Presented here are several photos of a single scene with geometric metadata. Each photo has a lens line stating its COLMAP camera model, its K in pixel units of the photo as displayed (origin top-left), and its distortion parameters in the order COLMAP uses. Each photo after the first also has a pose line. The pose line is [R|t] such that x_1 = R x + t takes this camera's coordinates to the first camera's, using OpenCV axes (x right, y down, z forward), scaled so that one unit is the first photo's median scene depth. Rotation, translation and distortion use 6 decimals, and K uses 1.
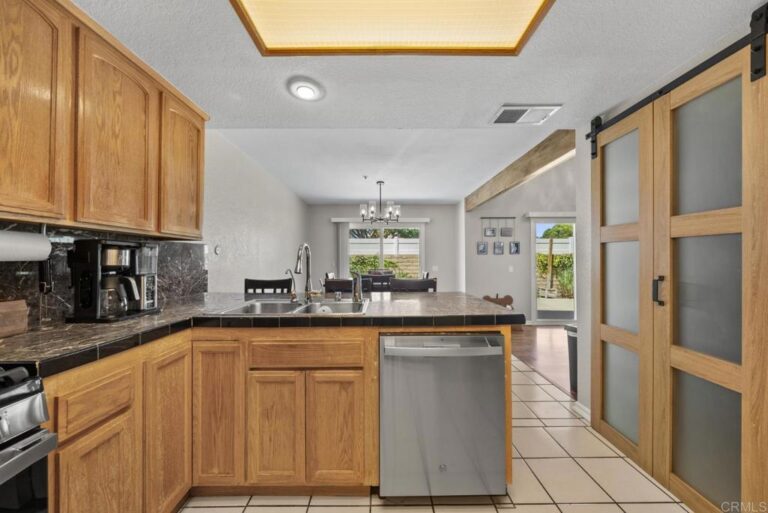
lens RADIAL K [[268.4, 0, 387.6], [0, 268.4, 257.4], [0, 0, 1]] dist [-0.003518, -0.000433]
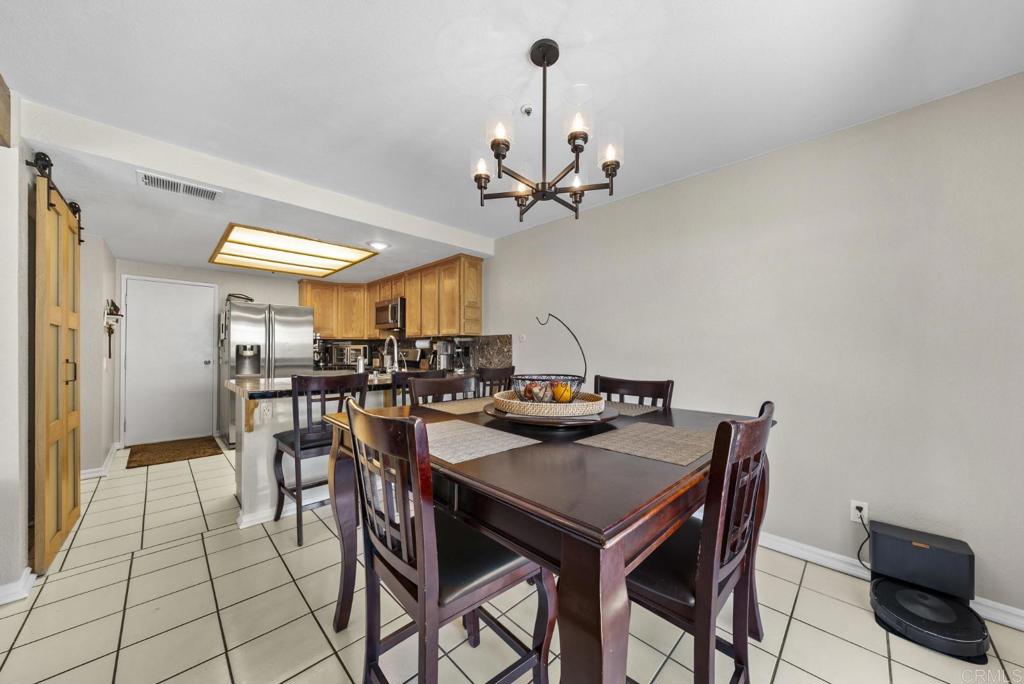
lens RADIAL K [[357.9, 0, 515.6], [0, 357.9, 347.3], [0, 0, 1]] dist [-0.003518, -0.000433]
pose [[-0.706205, -0.005151, -0.707989, 0.778971], [0.010089, 0.999799, -0.017338, 0.068540], [0.707936, -0.019388, -0.706011, 3.678624]]
